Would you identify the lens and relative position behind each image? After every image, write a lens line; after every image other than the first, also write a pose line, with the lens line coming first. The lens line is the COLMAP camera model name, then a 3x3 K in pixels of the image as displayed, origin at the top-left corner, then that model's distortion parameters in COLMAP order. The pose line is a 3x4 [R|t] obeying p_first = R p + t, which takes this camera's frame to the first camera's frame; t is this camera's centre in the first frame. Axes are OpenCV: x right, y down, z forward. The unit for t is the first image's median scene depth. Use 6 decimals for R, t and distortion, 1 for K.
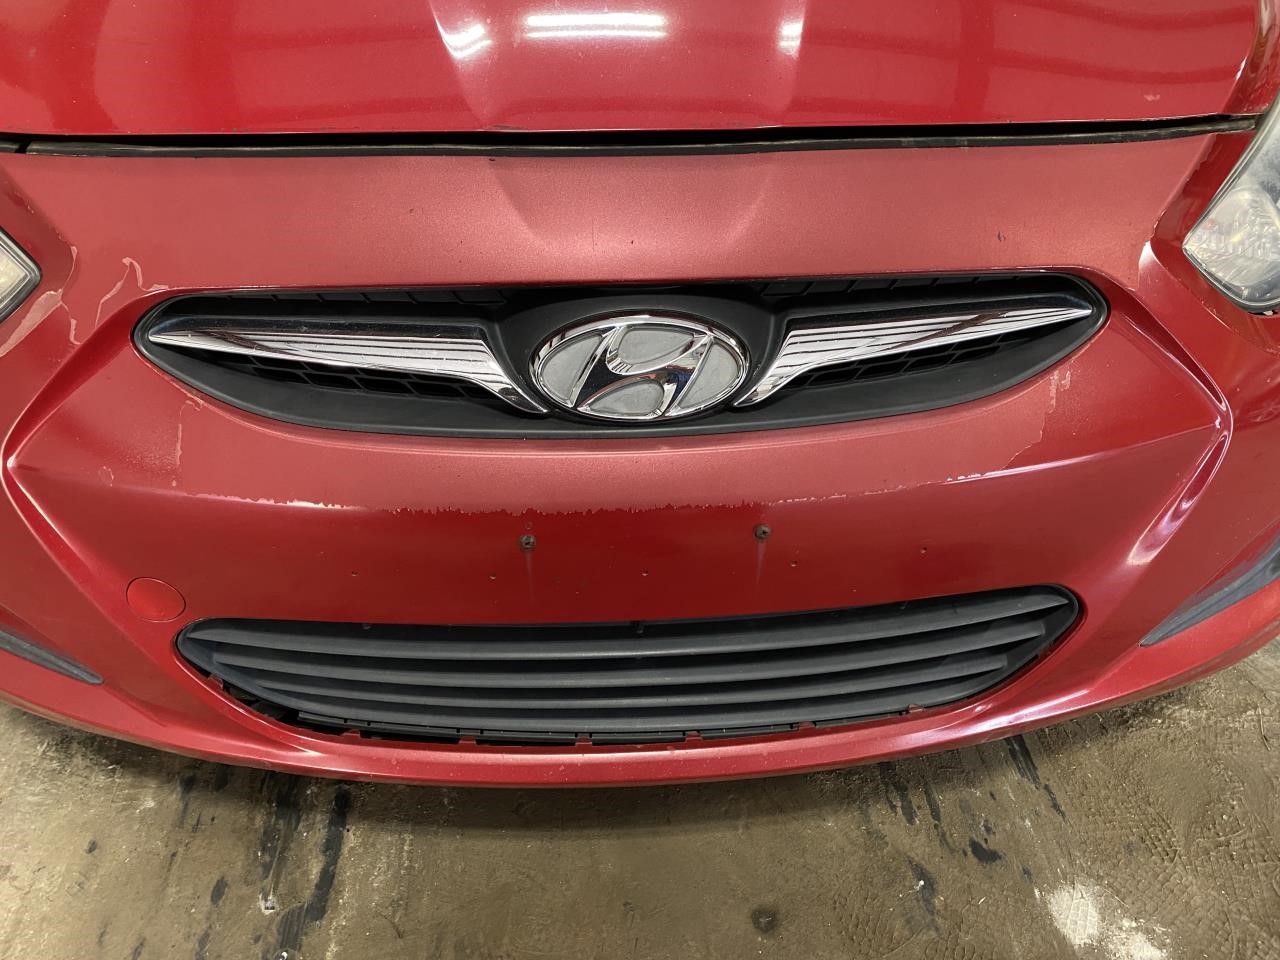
lens RADIAL K [[969.6, 0, 640.0], [0, 969.6, 480.0], [0, 0, 1]] dist [0.009052, -0.007680]
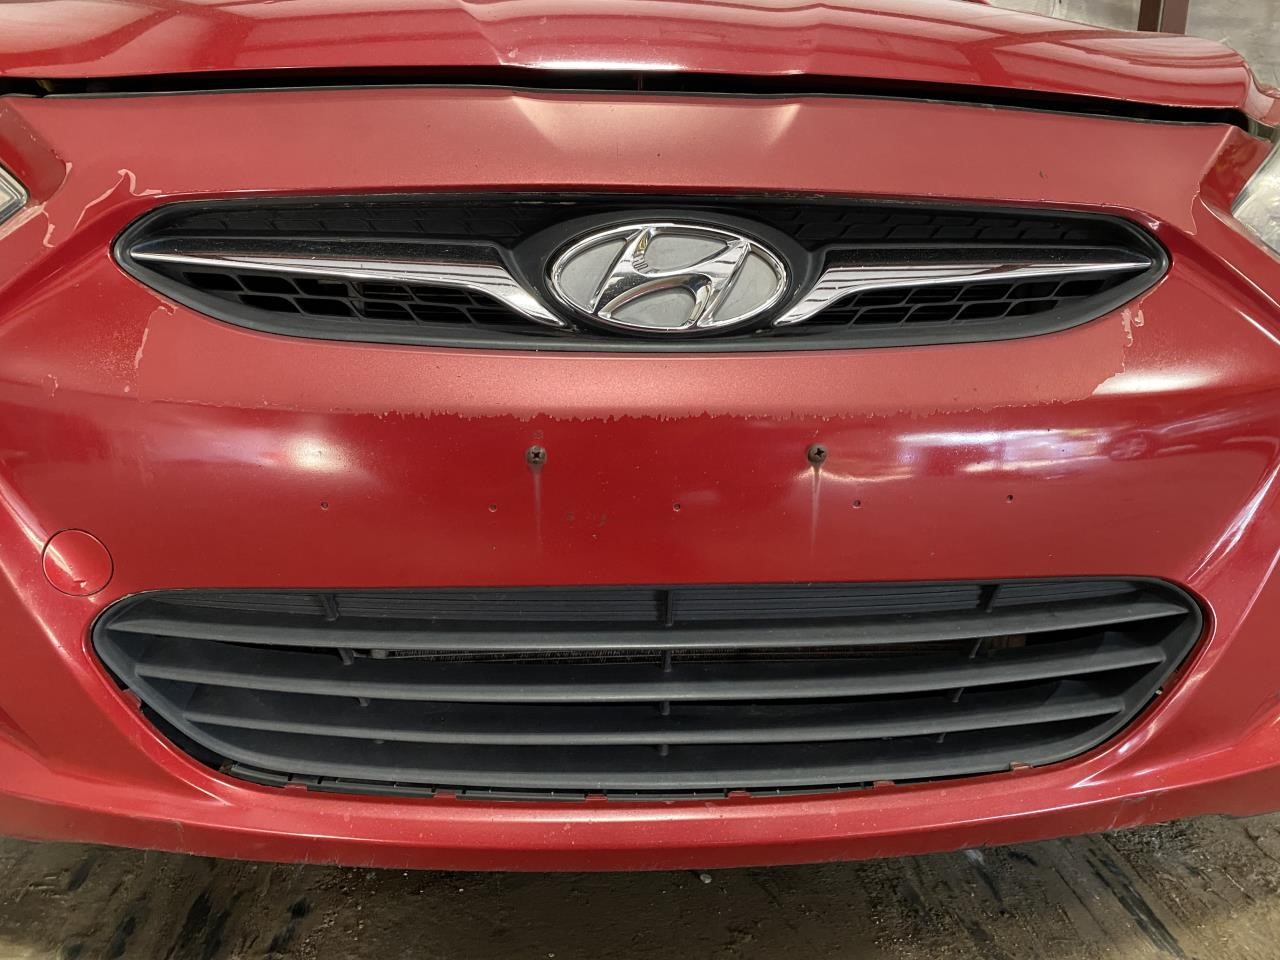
lens RADIAL K [[980.9, 0, 640.0], [0, 980.9, 480.0], [0, 0, 1]] dist [-0.002934, 0.000003]
pose [[0.999987, -0.004858, 0.001655, -0.027318], [0.005124, 0.926634, -0.375930, 0.382034], [0.000292, 0.375933, 0.926647, 0.216312]]
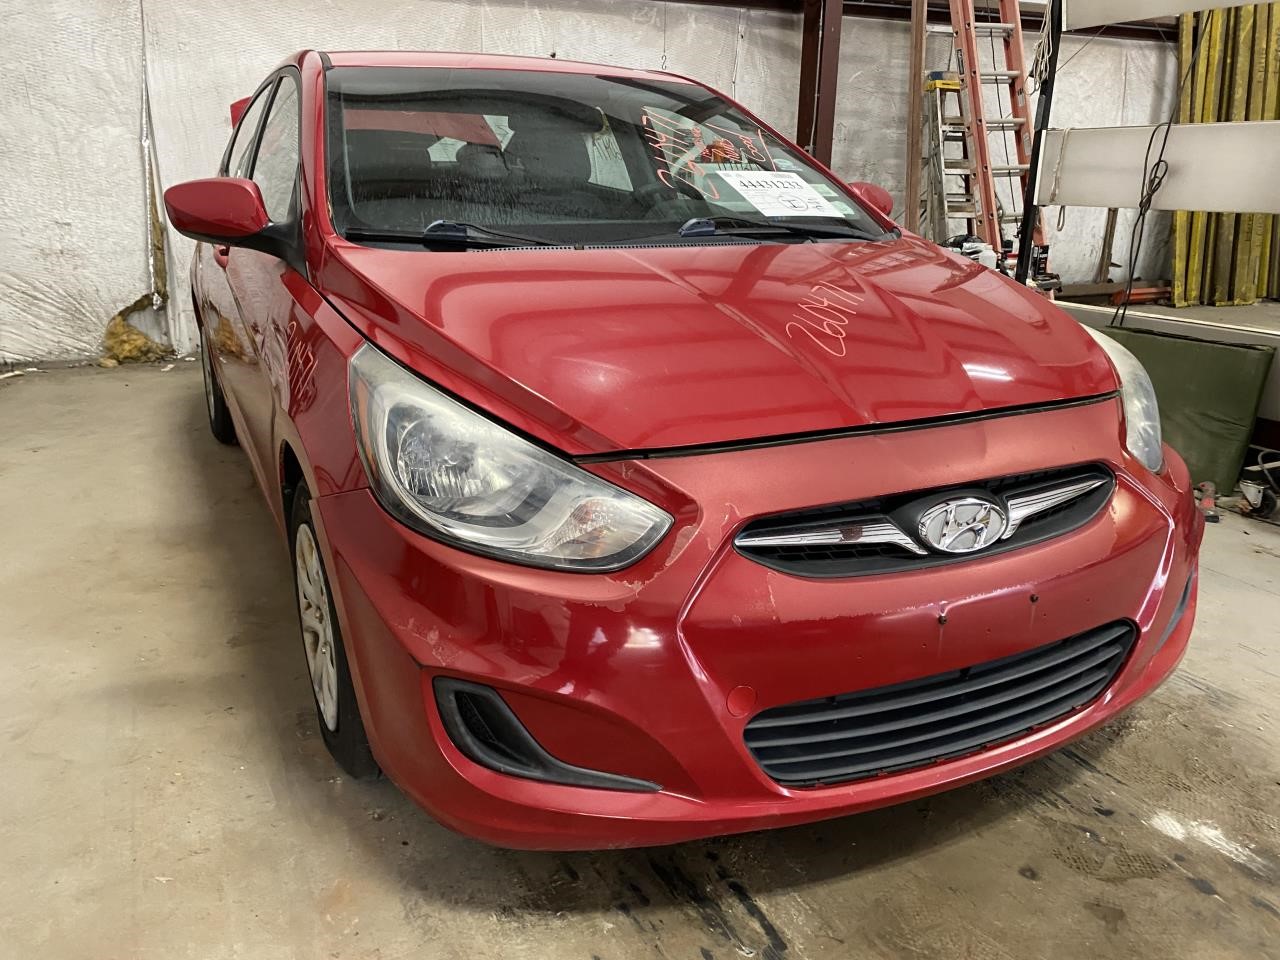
lens RADIAL K [[969.6, 0, 640.0], [0, 969.6, 480.0], [0, 0, 1]] dist [0.009052, -0.007680]
pose [[0.929206, -0.111307, 0.352403, -1.240638], [0.214301, 0.939160, -0.268427, 0.180278], [-0.301085, 0.324944, 0.896526, -0.581289]]
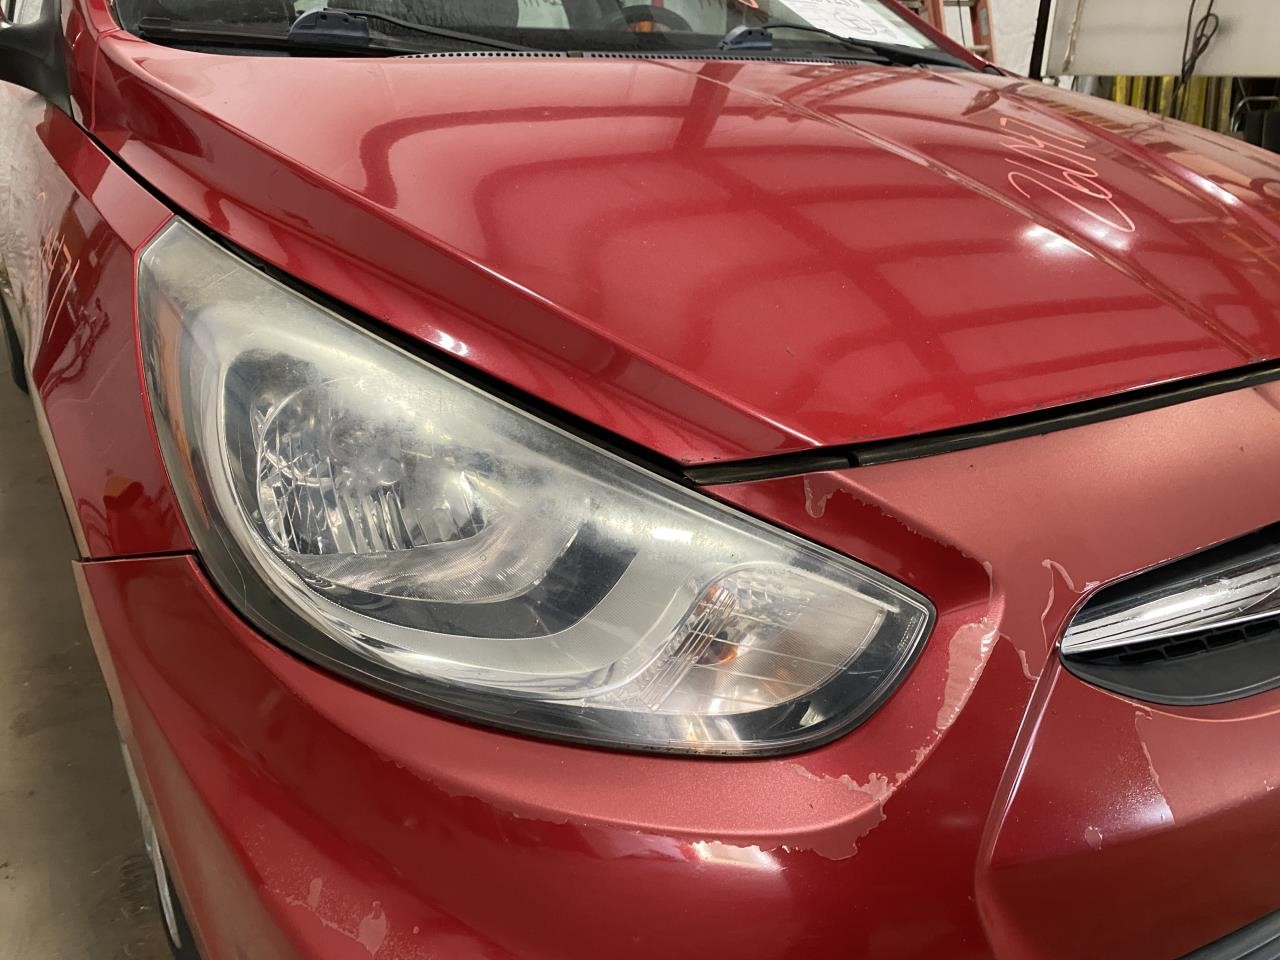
lens RADIAL K [[979.9, 0, 667.0], [0, 979.9, 480.2], [0, 0, 1]] dist [-0.000390, 0.005826]
pose [[0.871645, -0.180795, 0.455575, -1.089127], [0.280048, 0.946528, -0.160182, -0.224500], [-0.402254, 0.267205, 0.875667, 0.349577]]
